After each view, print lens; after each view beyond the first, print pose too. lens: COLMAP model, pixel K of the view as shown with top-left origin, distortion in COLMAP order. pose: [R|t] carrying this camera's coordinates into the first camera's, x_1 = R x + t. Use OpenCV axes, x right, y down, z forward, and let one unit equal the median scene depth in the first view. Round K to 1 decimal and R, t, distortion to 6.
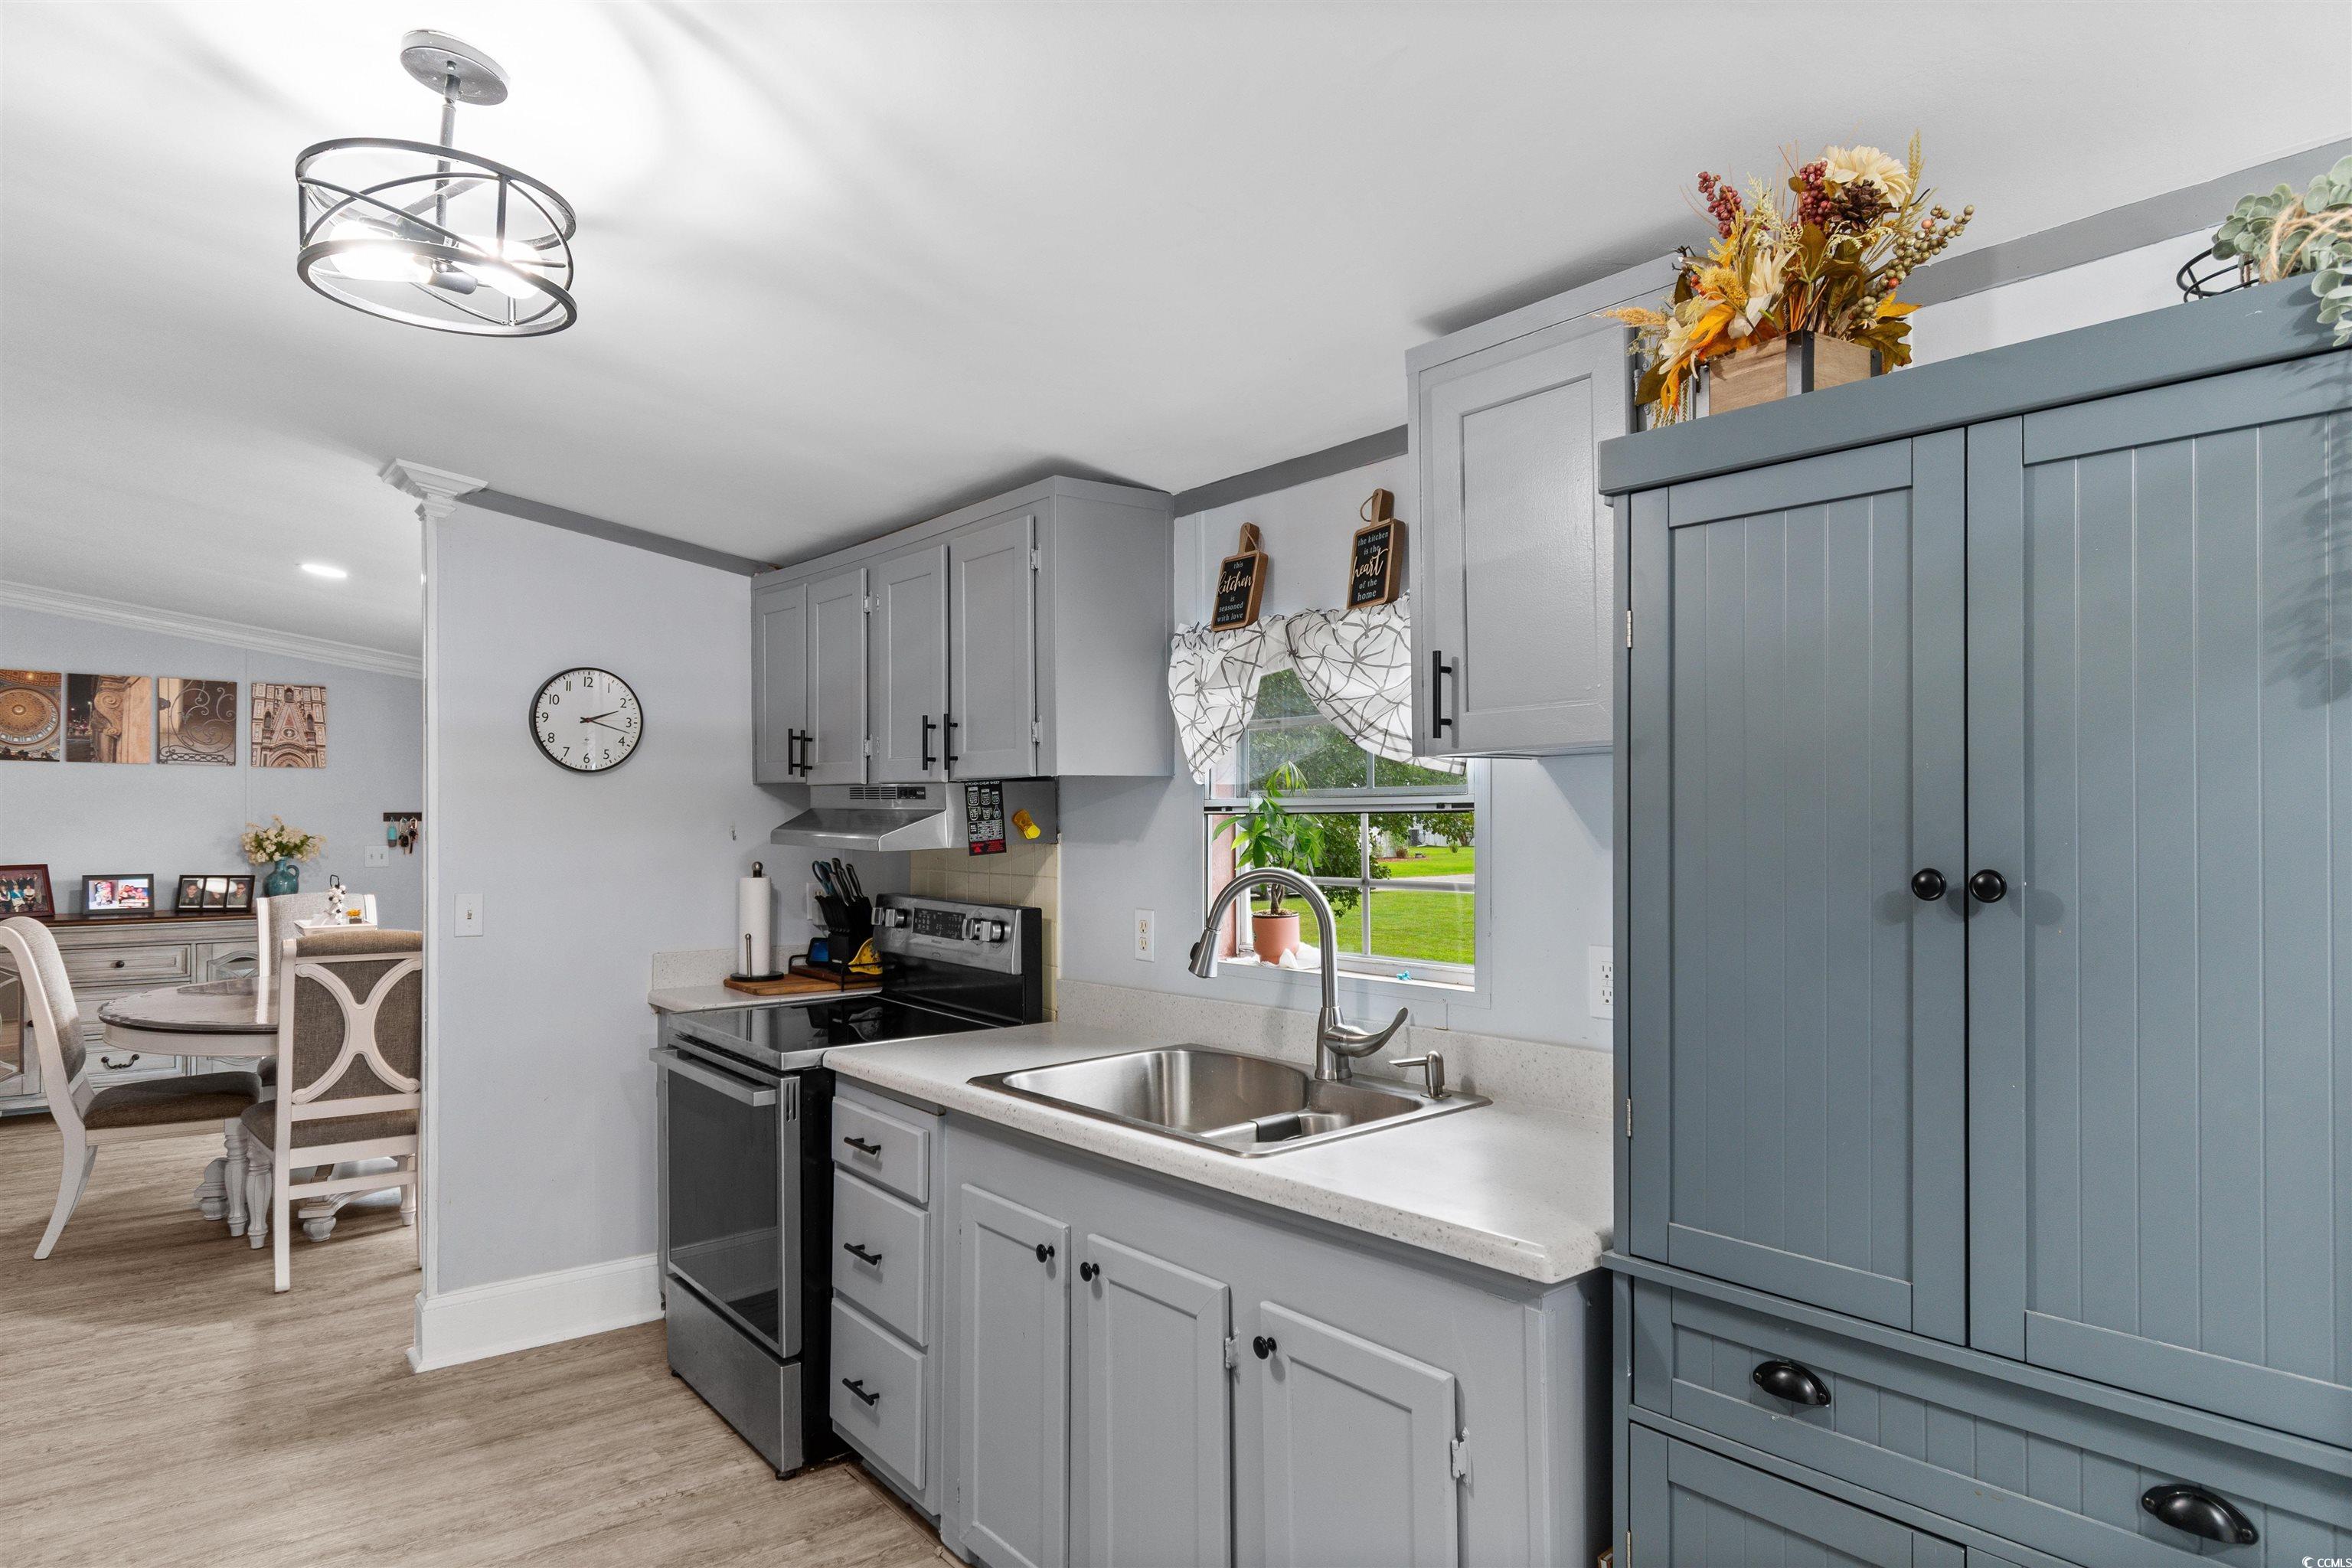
lens RADIAL K [[1379.3, 0, 1176.7], [0, 1379.3, 799.5], [0, 0, 1]] dist [-0.005421, 0.000090]
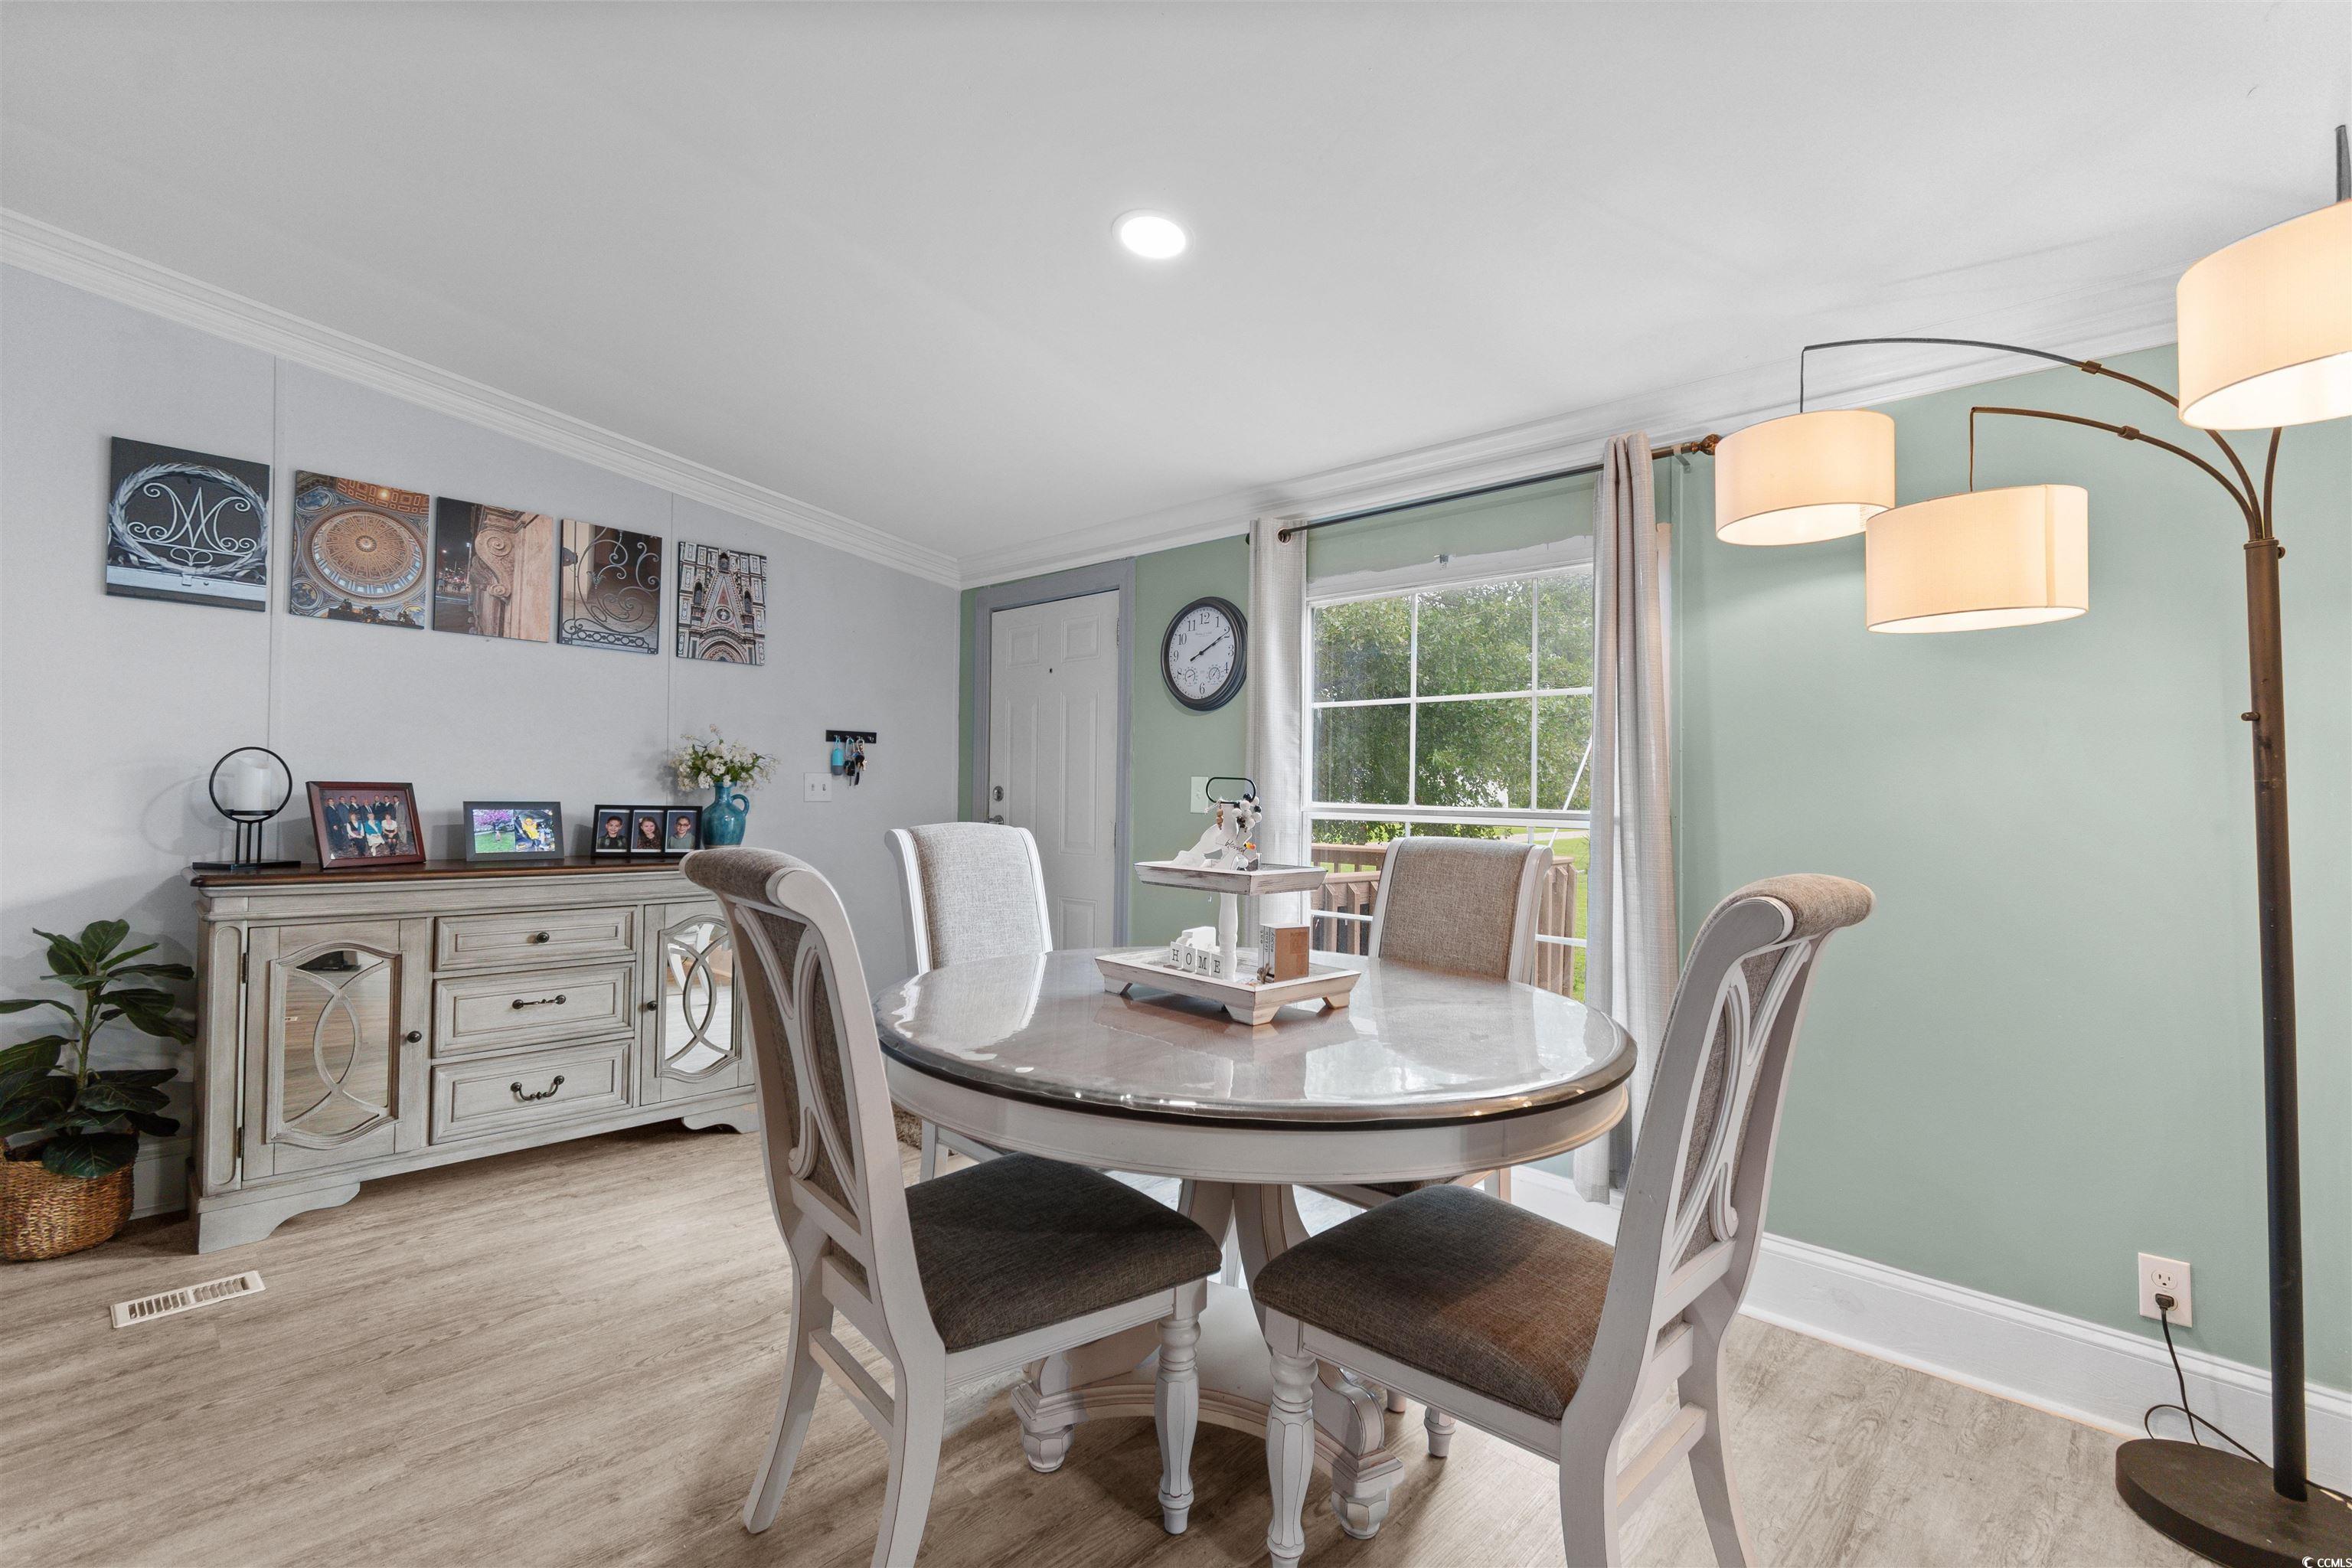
lens RADIAL K [[1049.7, 0, 1176.5], [0, 1049.7, 774.6], [0, 0, 1]] dist [0.003602, -0.001189]
pose [[0.989882, 0.017525, 0.140809, -0.506440], [-0.016192, 0.999813, -0.010608, 0.040294], [-0.140968, 0.008221, 0.989980, 0.434580]]
